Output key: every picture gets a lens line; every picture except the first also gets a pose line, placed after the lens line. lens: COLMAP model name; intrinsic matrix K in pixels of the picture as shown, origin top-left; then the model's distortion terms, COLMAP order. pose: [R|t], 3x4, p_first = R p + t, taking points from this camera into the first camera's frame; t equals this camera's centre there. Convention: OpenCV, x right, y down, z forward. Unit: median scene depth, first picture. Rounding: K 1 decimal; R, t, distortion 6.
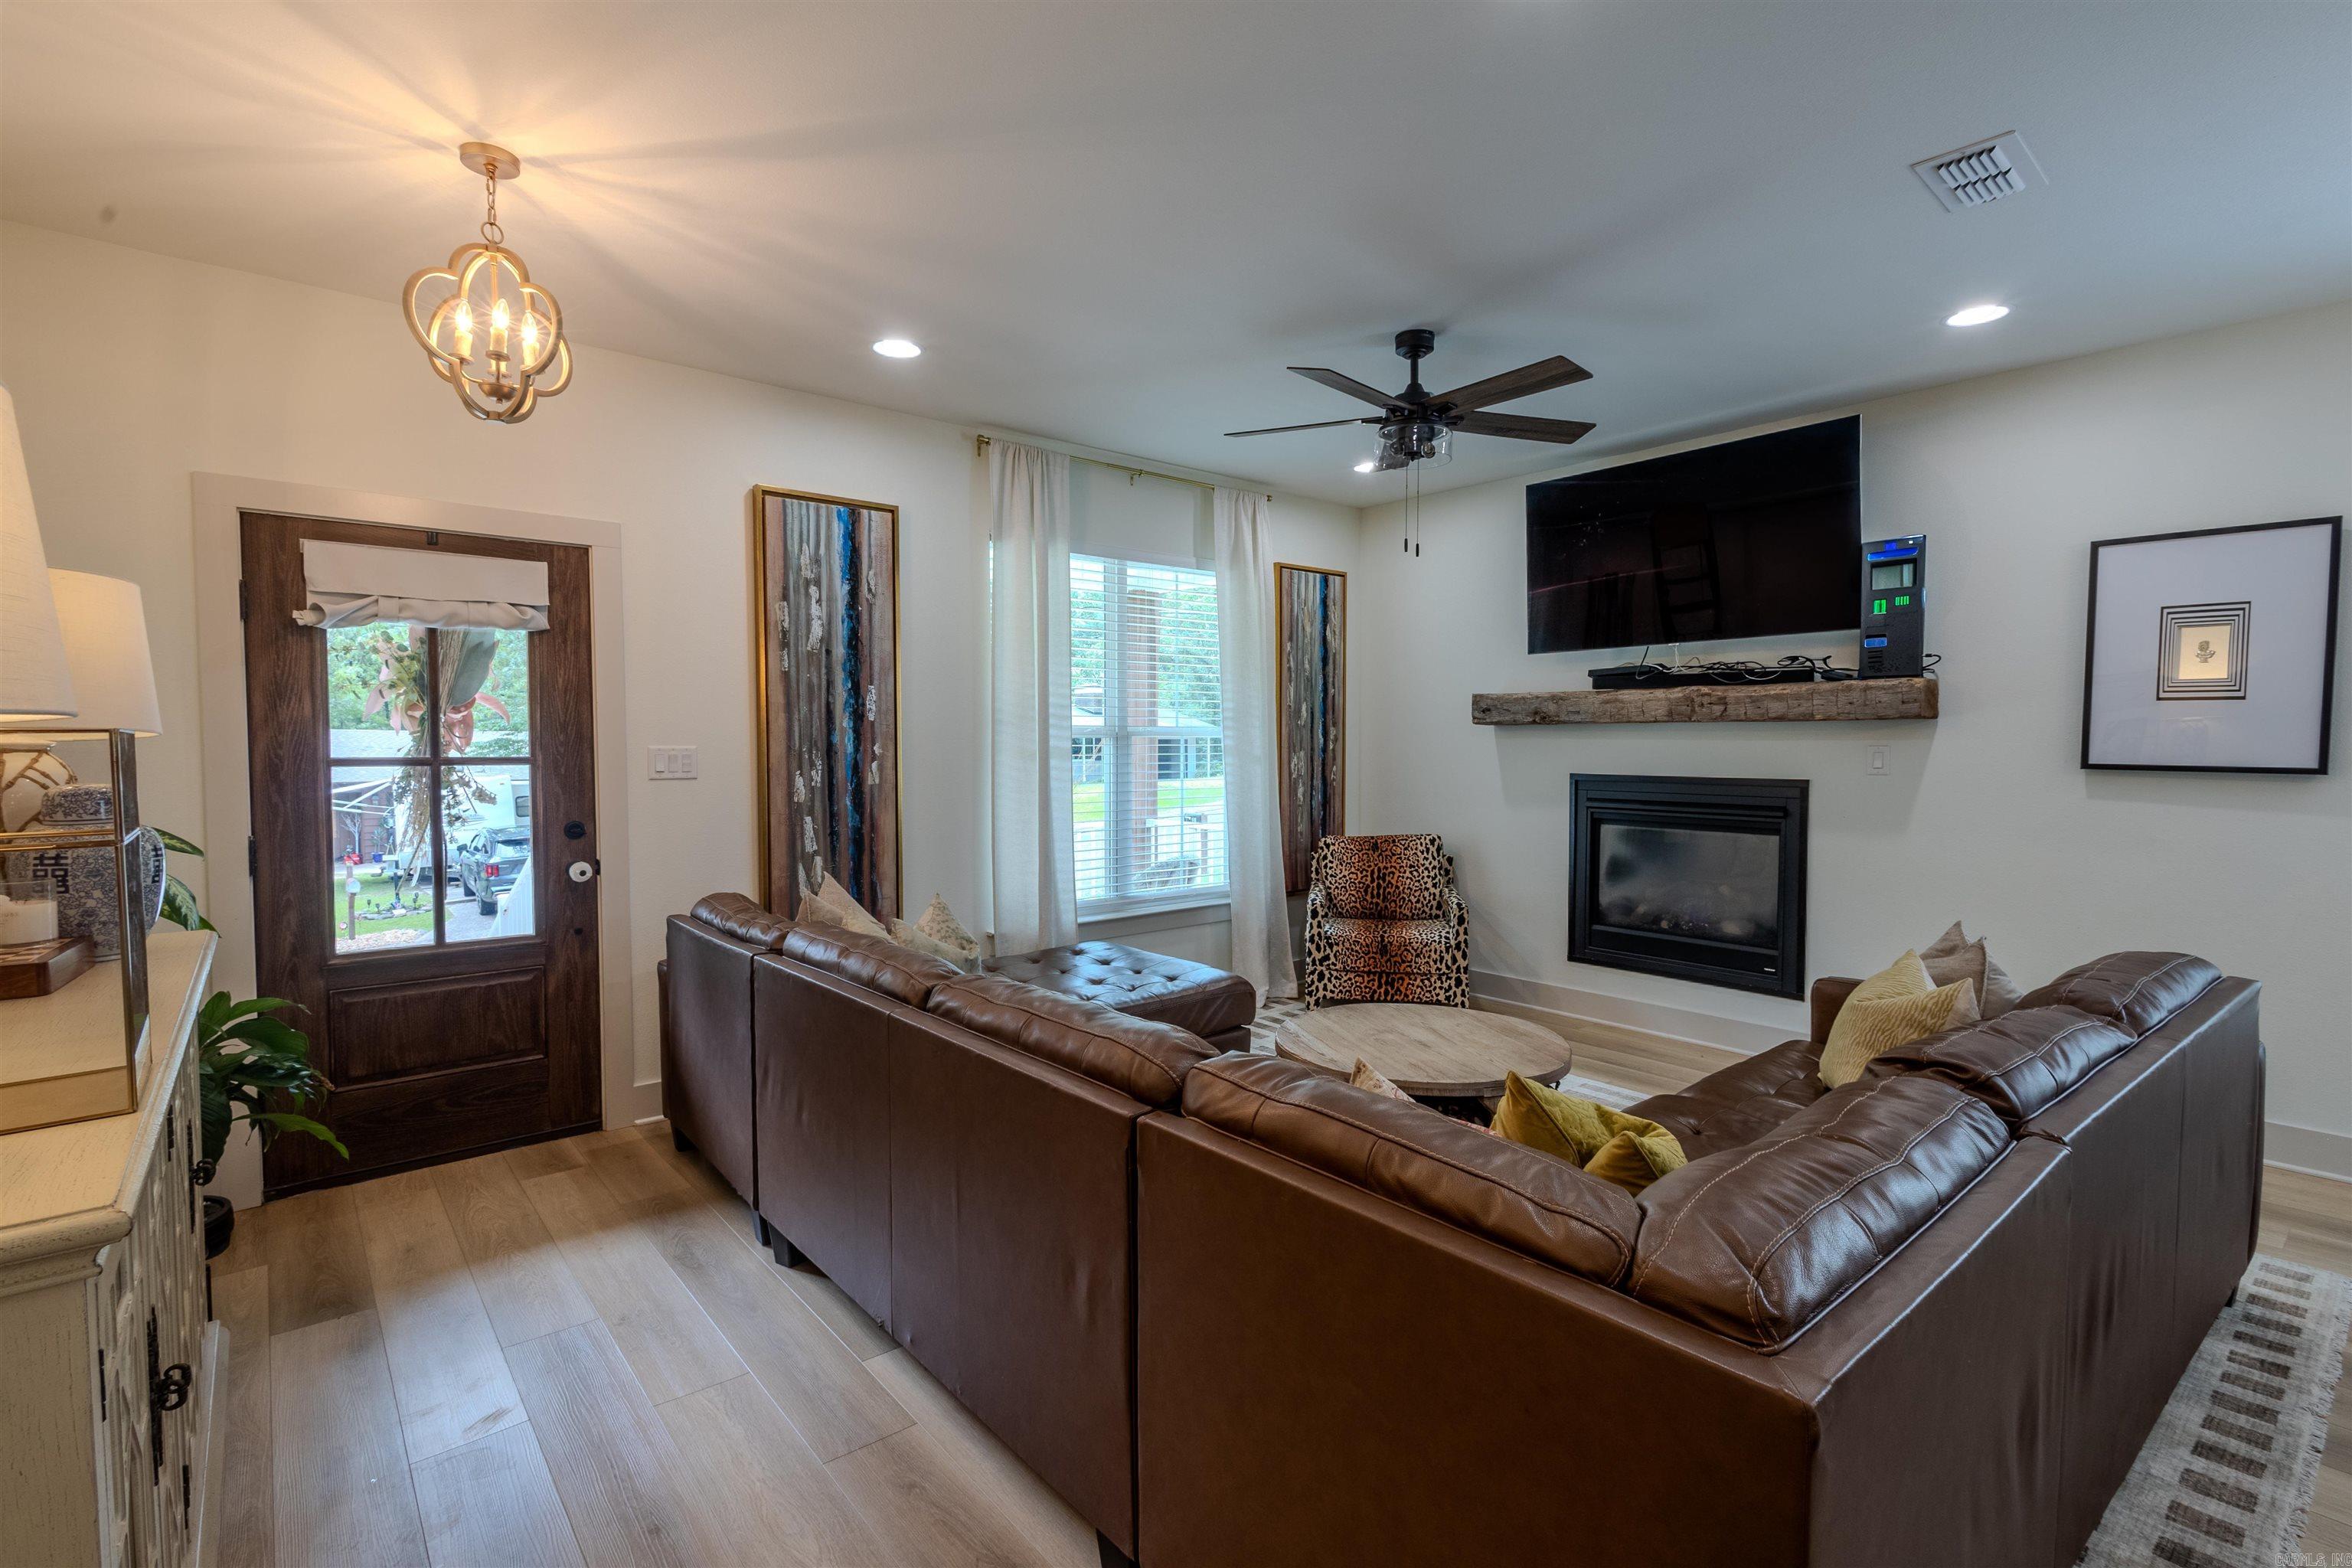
lens RADIAL K [[1078.6, 0, 1206.2], [0, 1078.6, 785.5], [0, 0, 1]] dist [-0.001102, -0.000080]
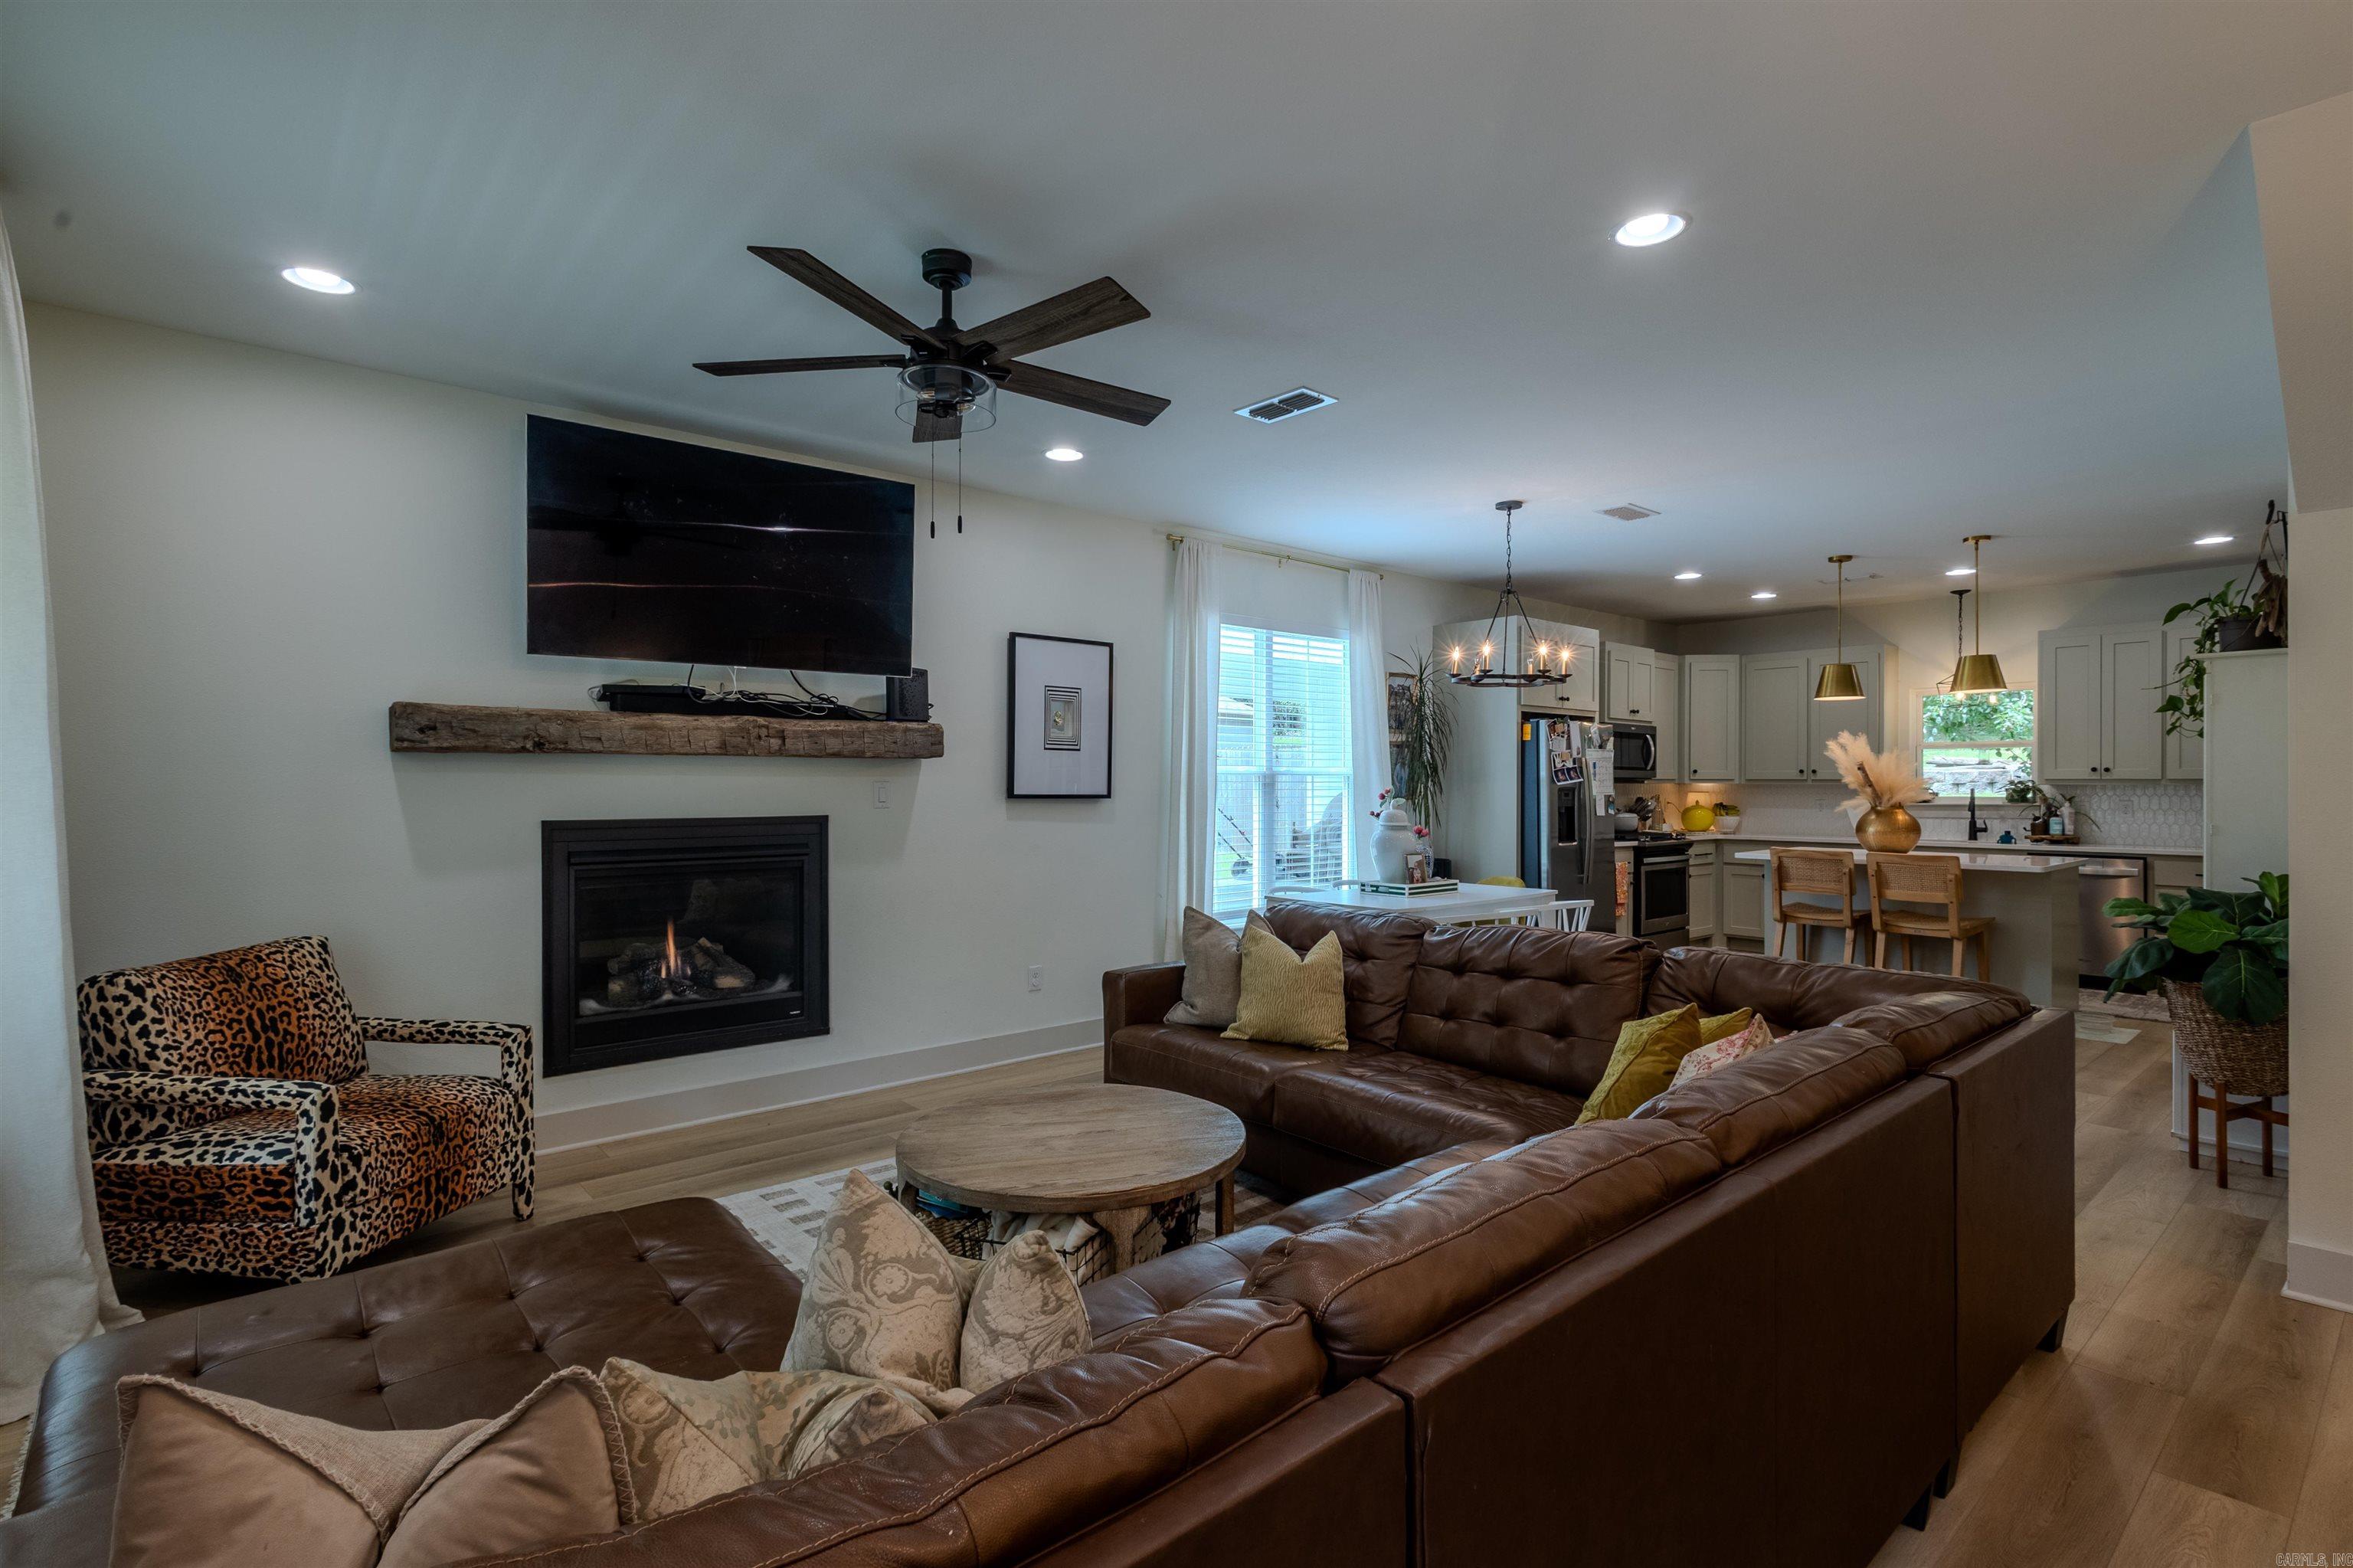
lens RADIAL K [[1135.7, 0, 1143.1], [0, 1135.7, 786.3], [0, 0, 1]] dist [0.002039, 0.000326]
pose [[-0.000874, -0.008127, 0.999967, -0.515083], [0.036563, 0.999298, 0.008154, -0.030445], [-0.999331, 0.036569, -0.000576, 0.702007]]
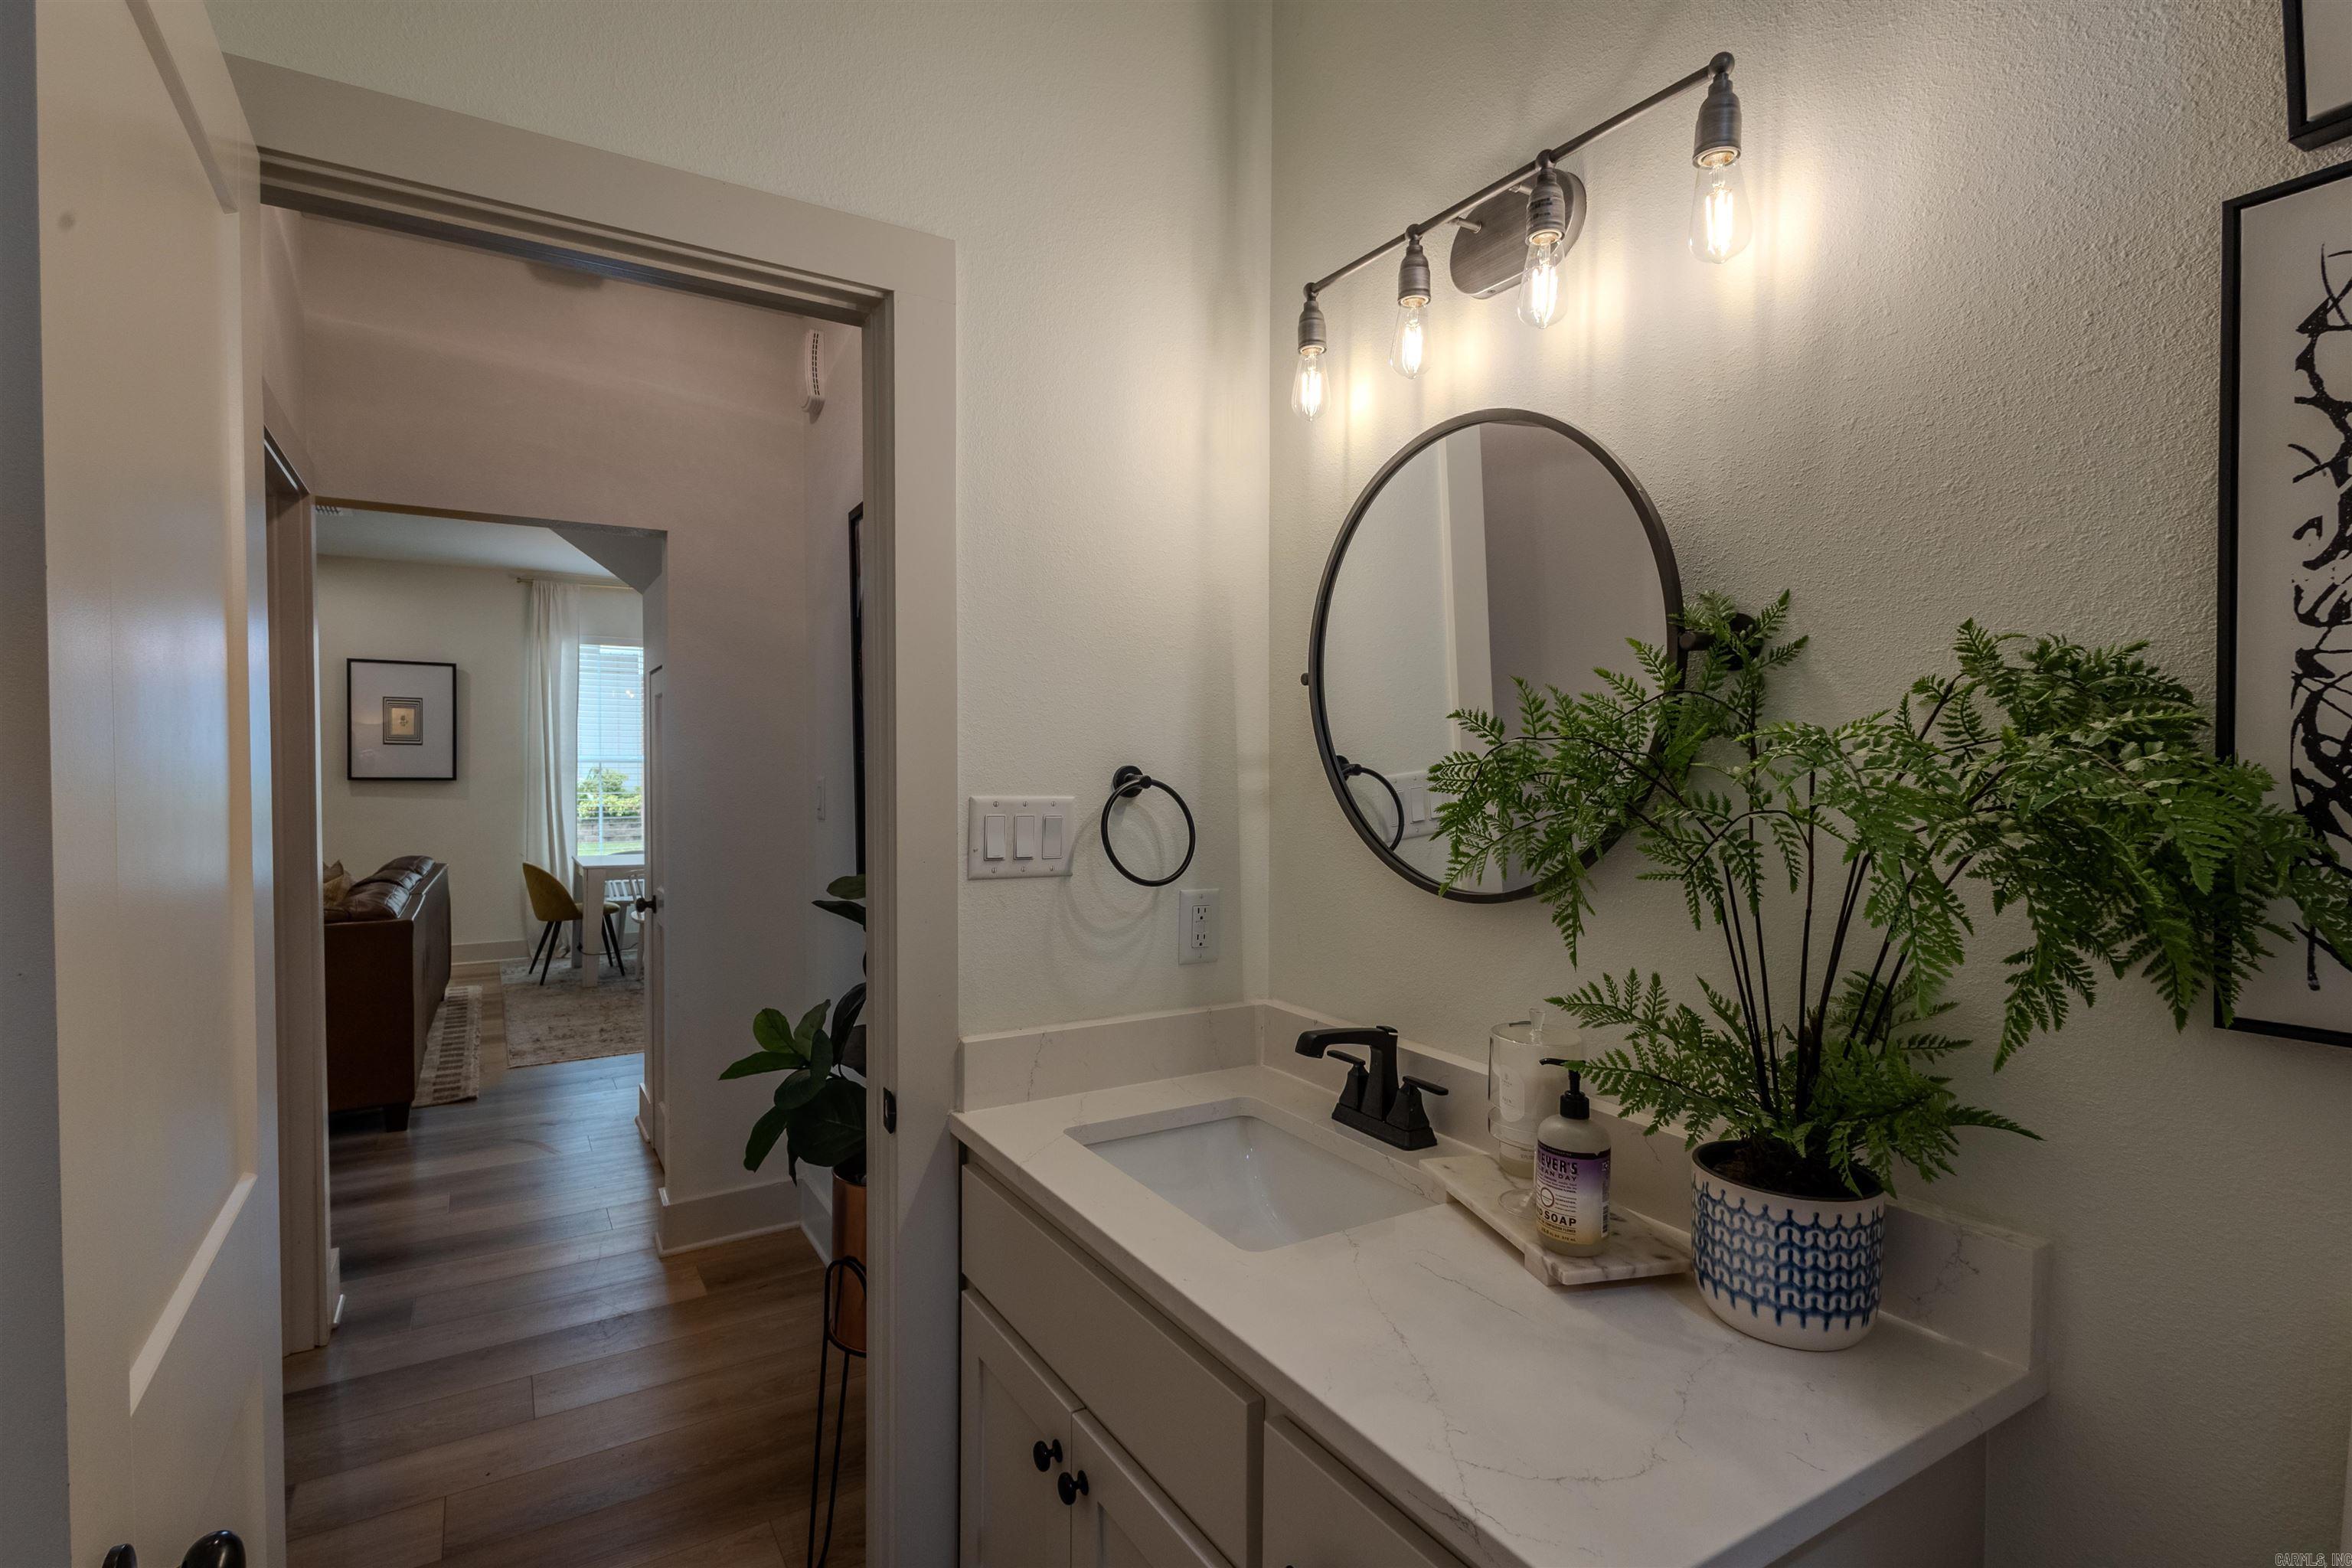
lens RADIAL K [[1135.2, 0, 1142.6], [0, 1135.2, 786.3], [0, 0, 1]] dist [0.002039, 0.000326]
pose [[0.186059, -0.027411, 0.982156, -0.717165], [0.034767, 0.999168, 0.021299, 0.000710], [-0.981923, 0.030184, 0.186858, -0.594043]]
